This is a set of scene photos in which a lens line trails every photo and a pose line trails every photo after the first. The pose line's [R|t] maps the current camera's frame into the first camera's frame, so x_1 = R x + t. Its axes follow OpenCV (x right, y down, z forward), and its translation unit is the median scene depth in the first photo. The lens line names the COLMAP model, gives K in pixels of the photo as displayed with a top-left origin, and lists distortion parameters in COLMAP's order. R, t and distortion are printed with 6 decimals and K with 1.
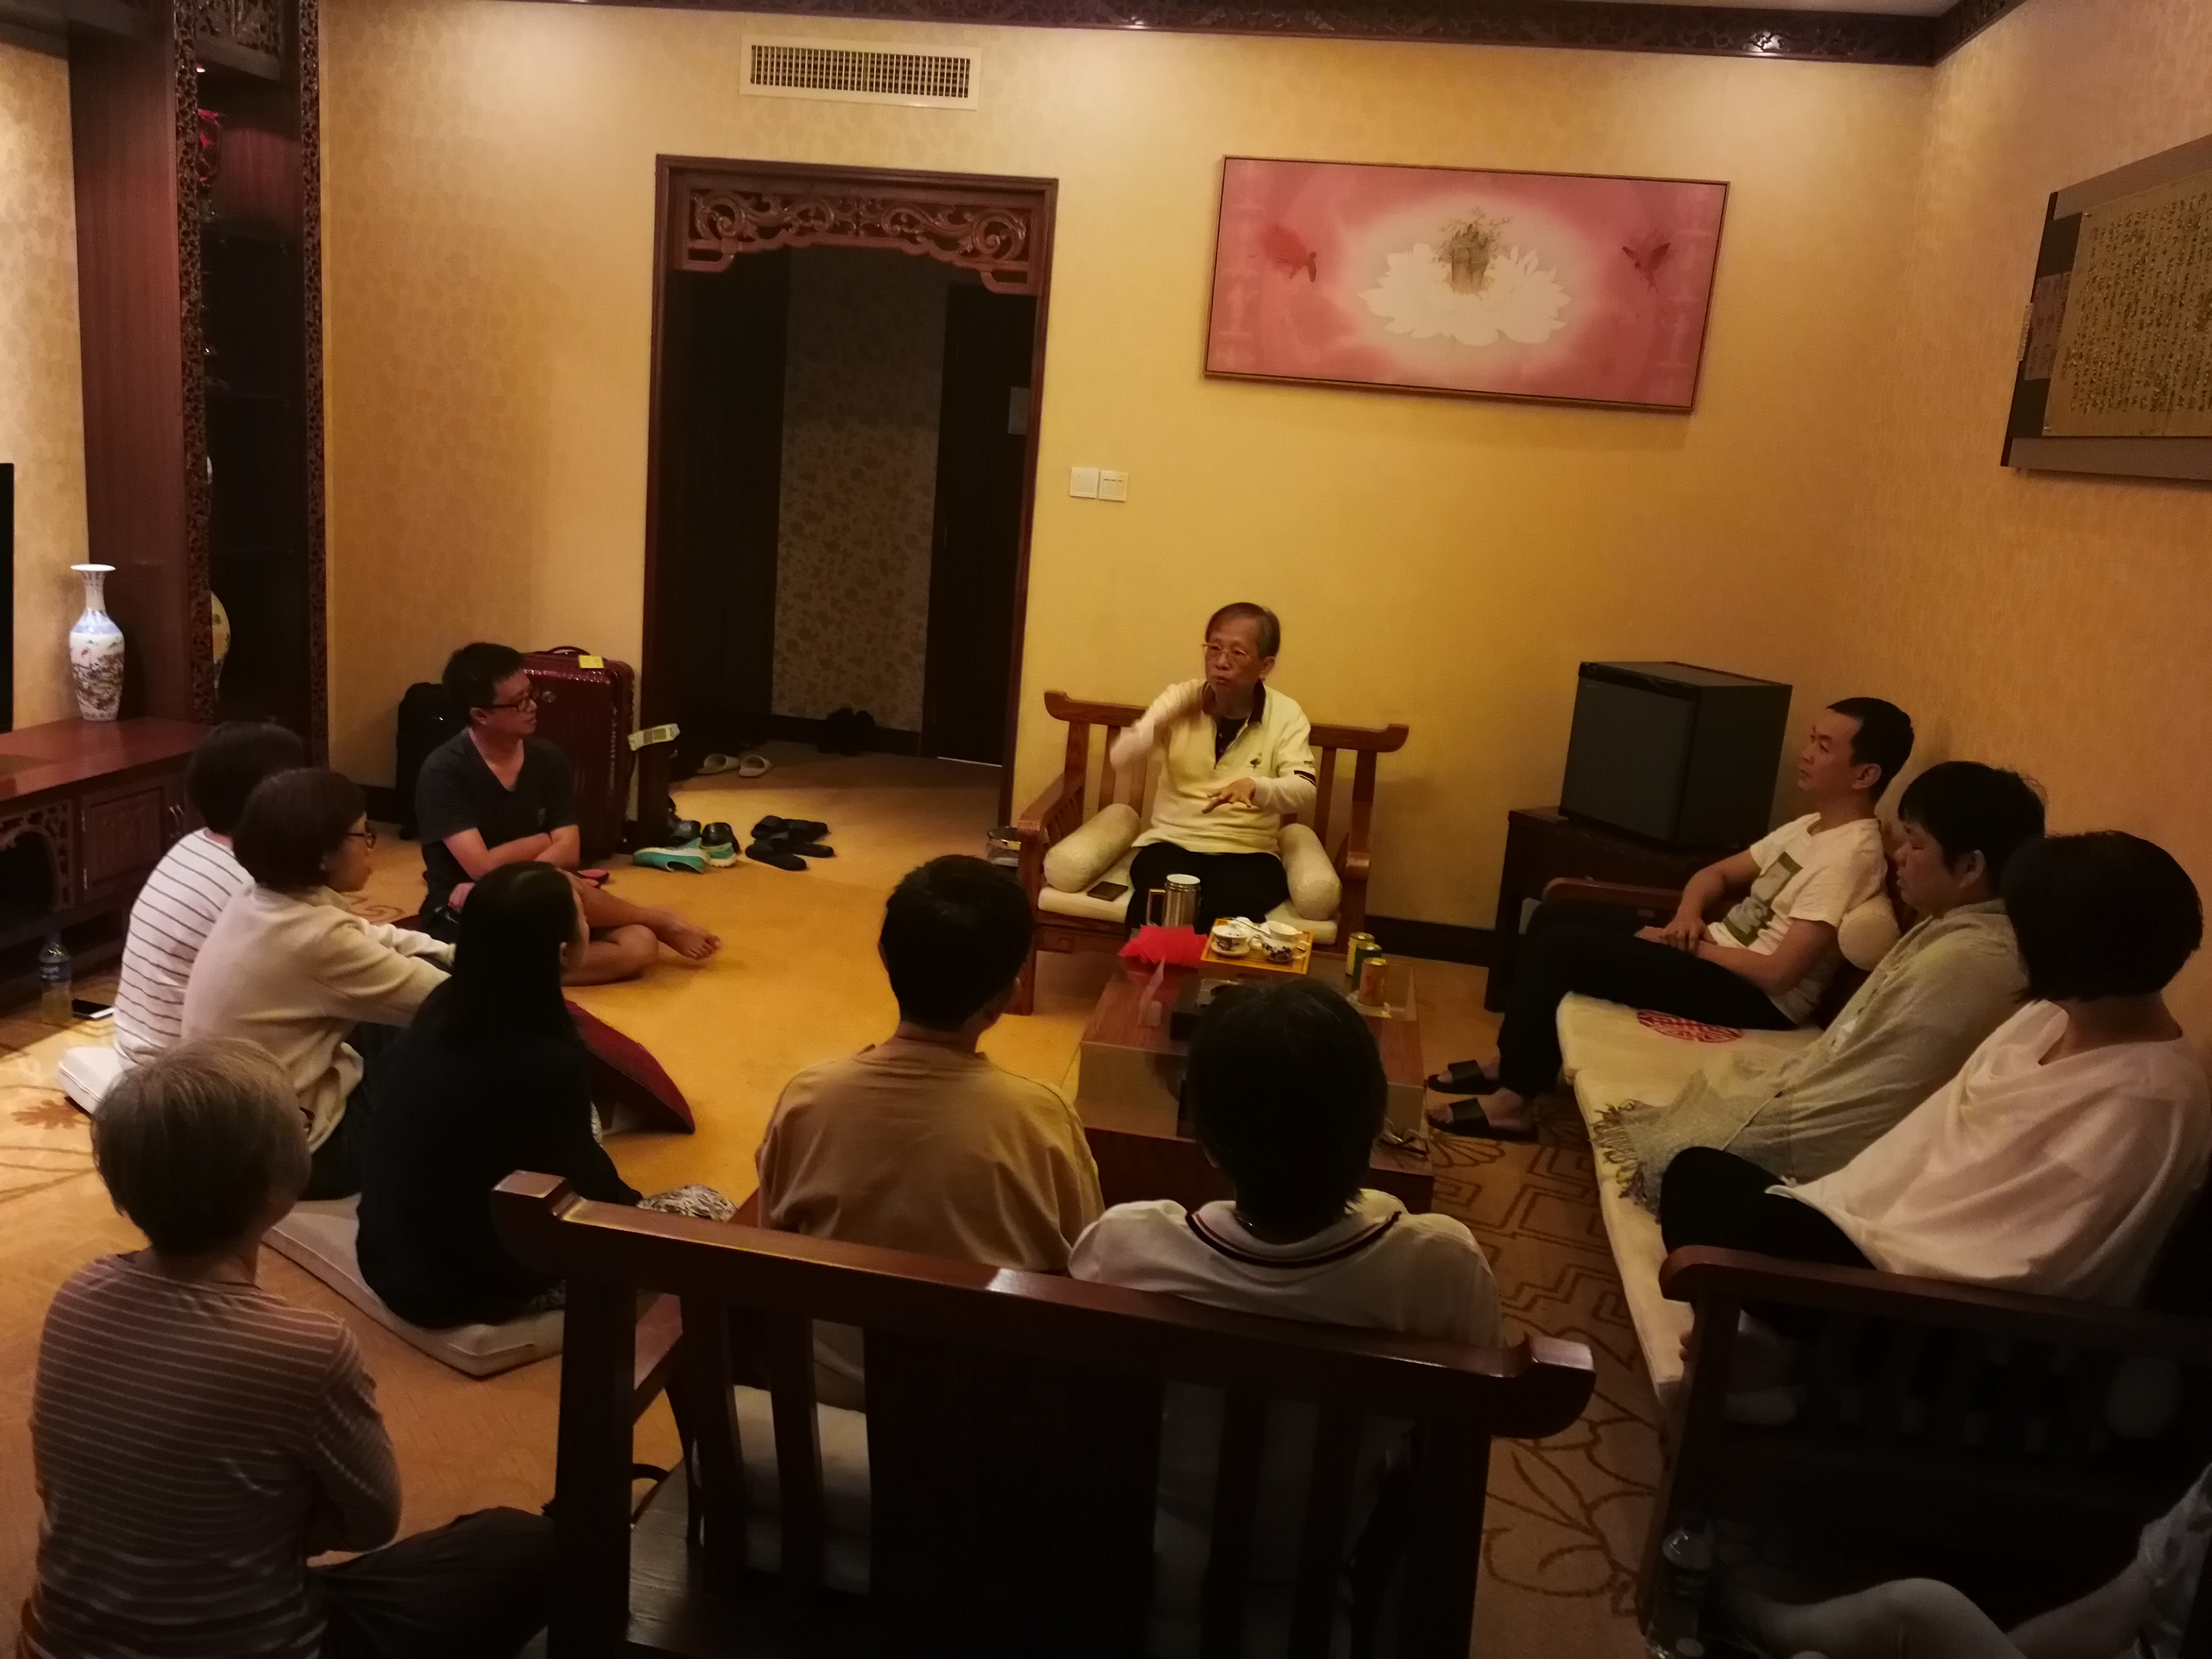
lens RADIAL K [[1747.8, 0, 1103.8], [0, 1747.8, 822.7], [0, 0, 1]] dist [0.001379, -0.013737]
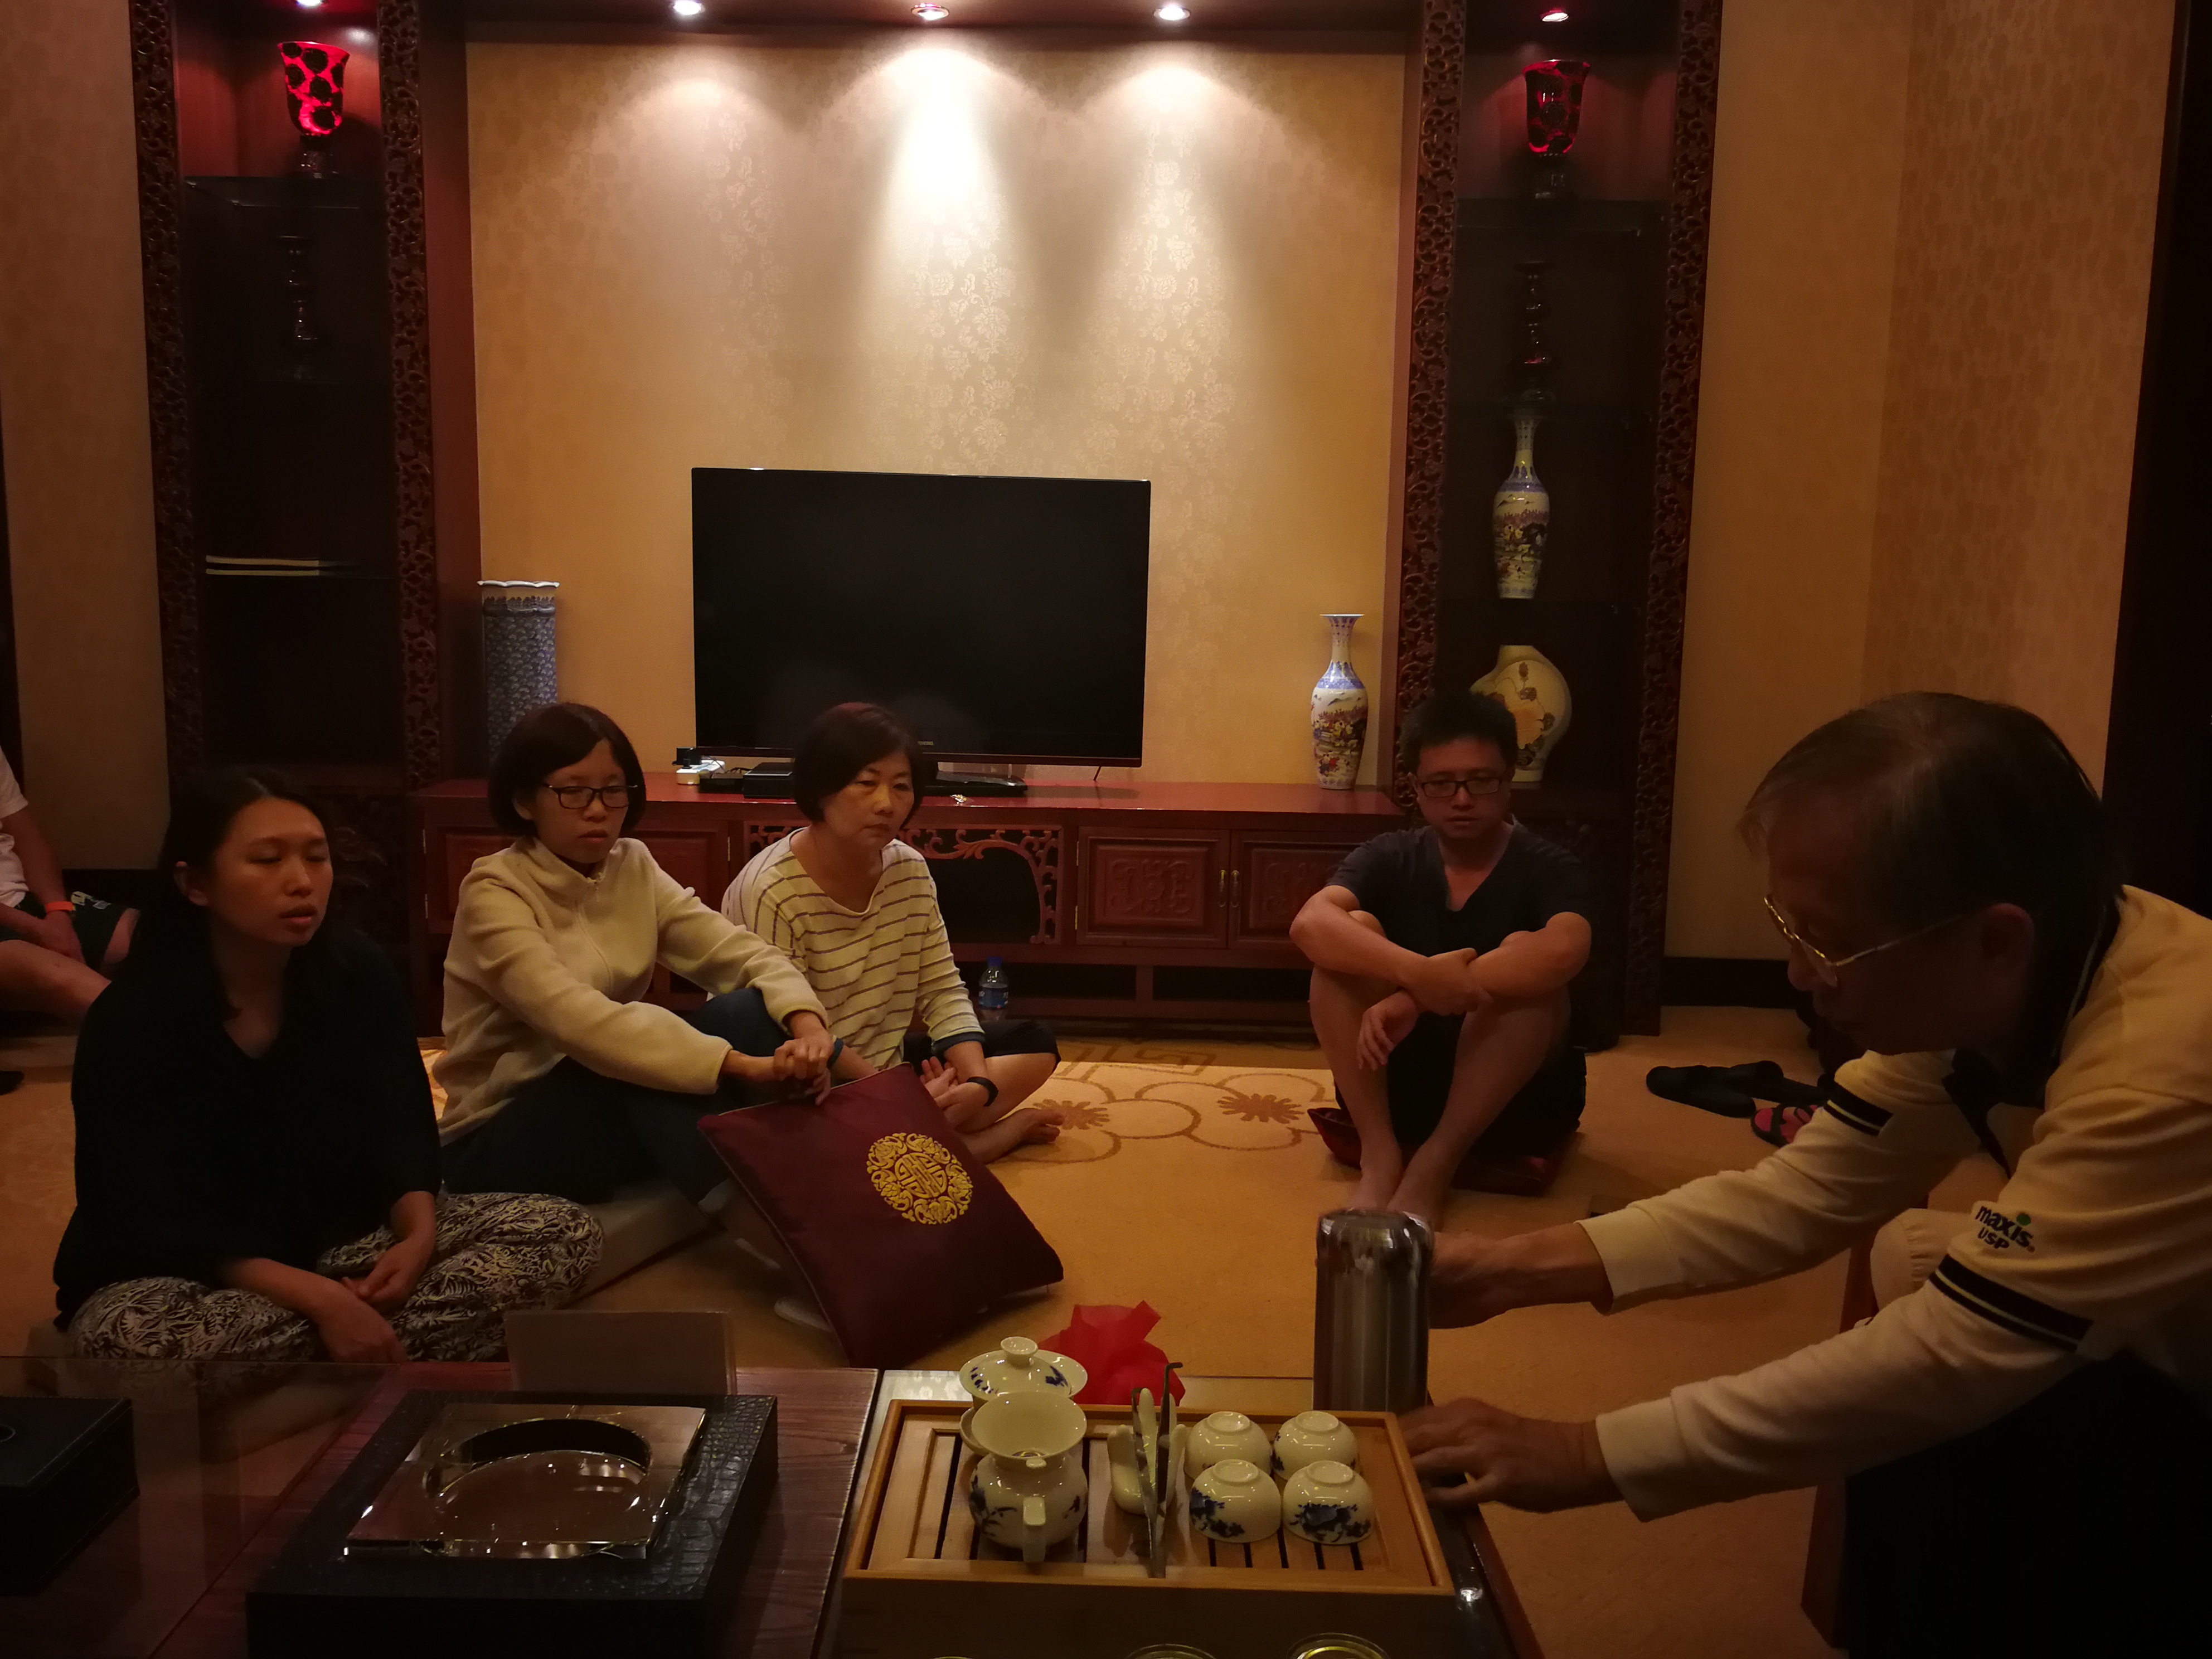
lens RADIAL K [[1747.8, 0, 1062.7], [0, 1747.8, 832.2], [0, 0, 1]] dist [0.001379, -0.013737]
pose [[0.156638, 0.059858, -0.985841, 0.317215], [-0.225958, 0.973860, 0.023228, -0.031616], [0.961461, 0.219121, 0.166069, 0.844610]]
